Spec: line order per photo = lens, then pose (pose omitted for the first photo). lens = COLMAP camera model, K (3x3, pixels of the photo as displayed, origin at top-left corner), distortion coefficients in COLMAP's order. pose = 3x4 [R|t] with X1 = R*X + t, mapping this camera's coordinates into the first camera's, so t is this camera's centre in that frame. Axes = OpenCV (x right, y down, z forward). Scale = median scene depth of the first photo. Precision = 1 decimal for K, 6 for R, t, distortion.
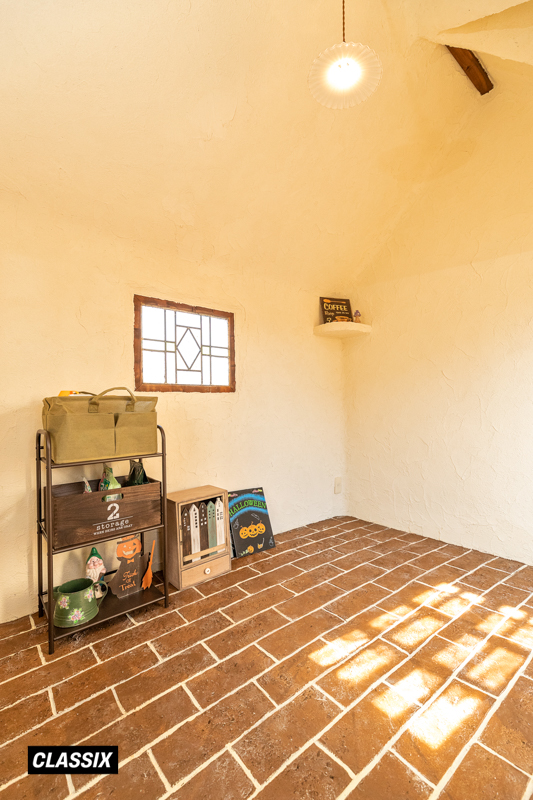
lens RADIAL K [[348.9, 0, 266.4], [0, 348.9, 401.6], [0, 0, 1]] dist [0.001964, -0.000297]
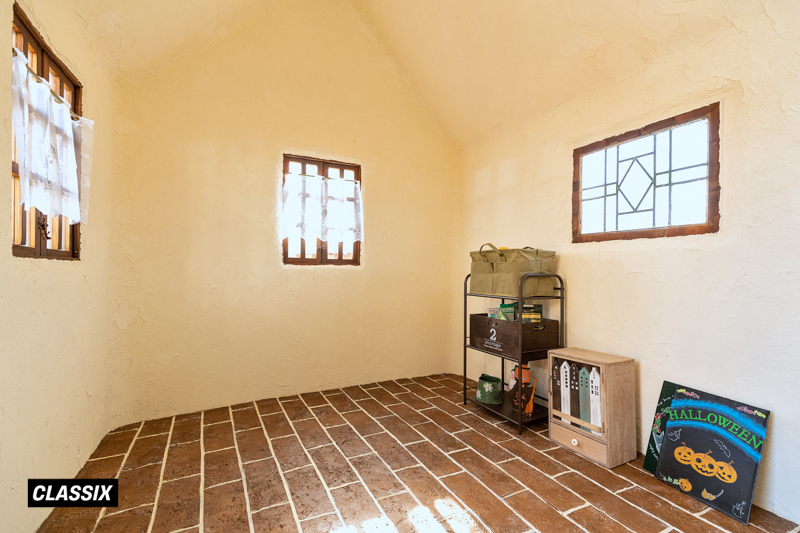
lens RADIAL K [[348.9, 0, 399.2], [0, 348.9, 264.3], [0, 0, 1]] dist [0.001964, -0.000297]
pose [[-0.199159, 0.003182, -0.979962, 0.711442], [0.010316, 0.999946, 0.001150, 0.025572], [0.979913, -0.009880, -0.199181, 0.671292]]
